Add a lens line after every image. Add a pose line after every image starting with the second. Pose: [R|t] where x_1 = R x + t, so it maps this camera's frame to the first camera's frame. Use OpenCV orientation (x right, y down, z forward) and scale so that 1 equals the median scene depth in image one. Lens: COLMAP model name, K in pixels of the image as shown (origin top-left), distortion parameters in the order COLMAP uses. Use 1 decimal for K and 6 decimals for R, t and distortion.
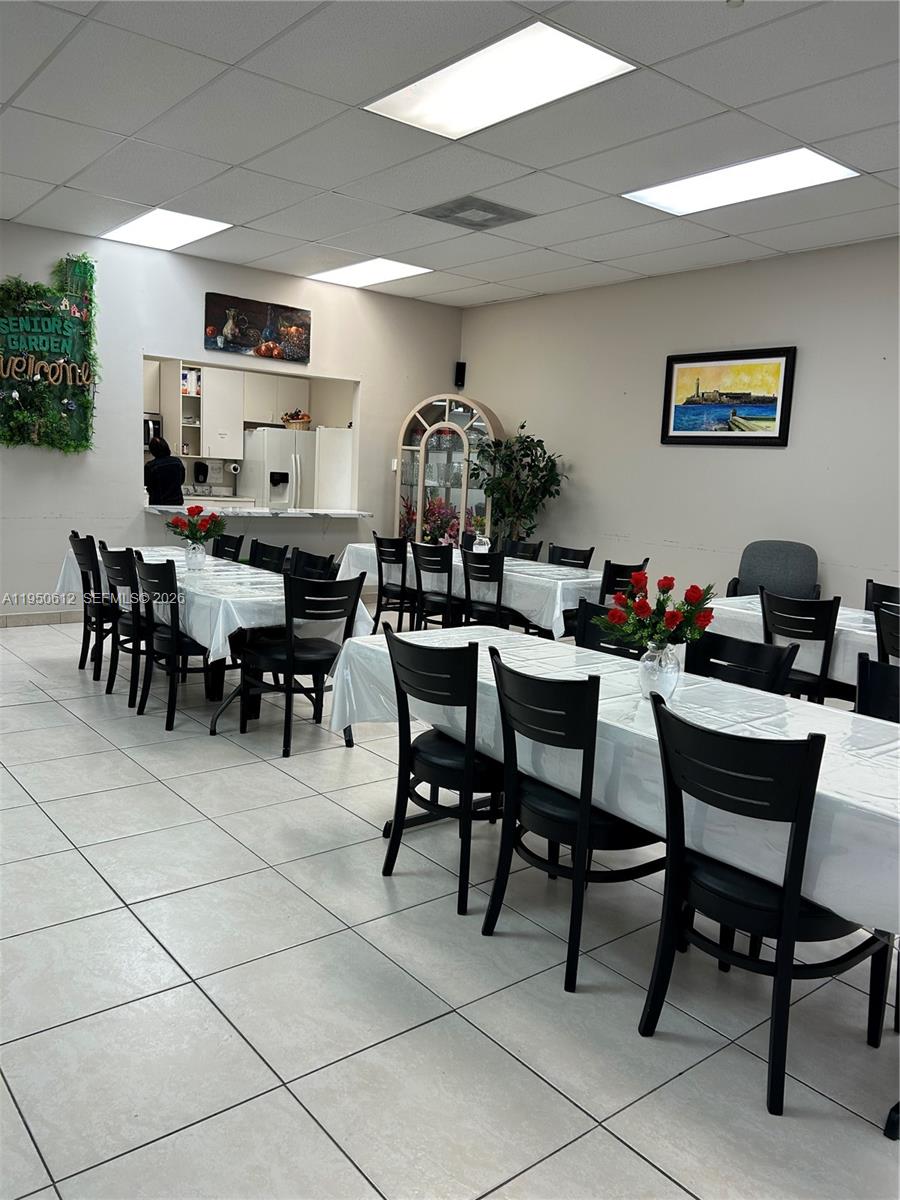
lens RADIAL K [[906.1, 0, 445.3], [0, 906.1, 605.3], [0, 0, 1]] dist [0.054865, -0.049359]
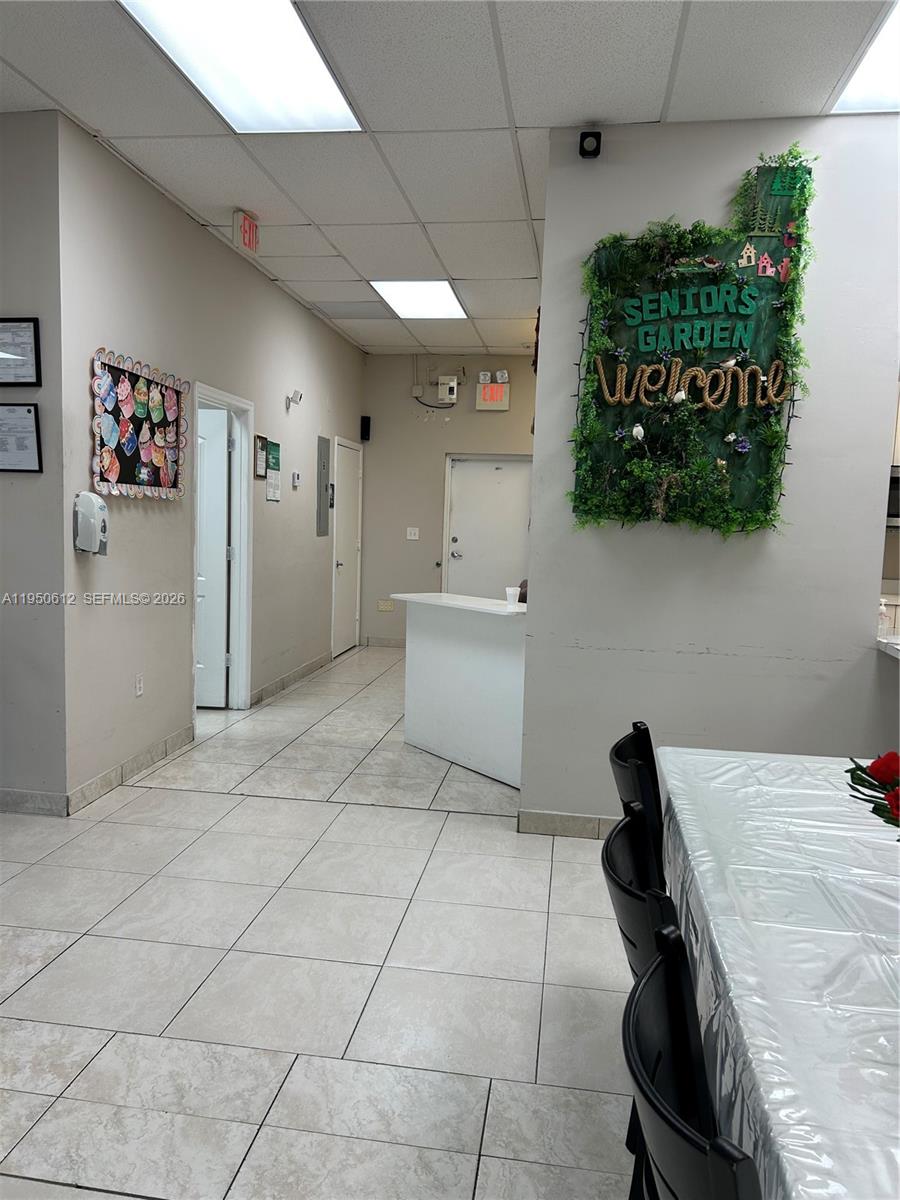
lens RADIAL K [[906.1, 0, 442.7], [0, 906.1, 603.4], [0, 0, 1]] dist [0.054865, -0.049359]
pose [[0.681677, 0.042003, -0.730447, -0.143023], [-0.108652, 0.993093, -0.044292, -0.088354], [0.723541, 0.109558, 0.681532, 0.541492]]
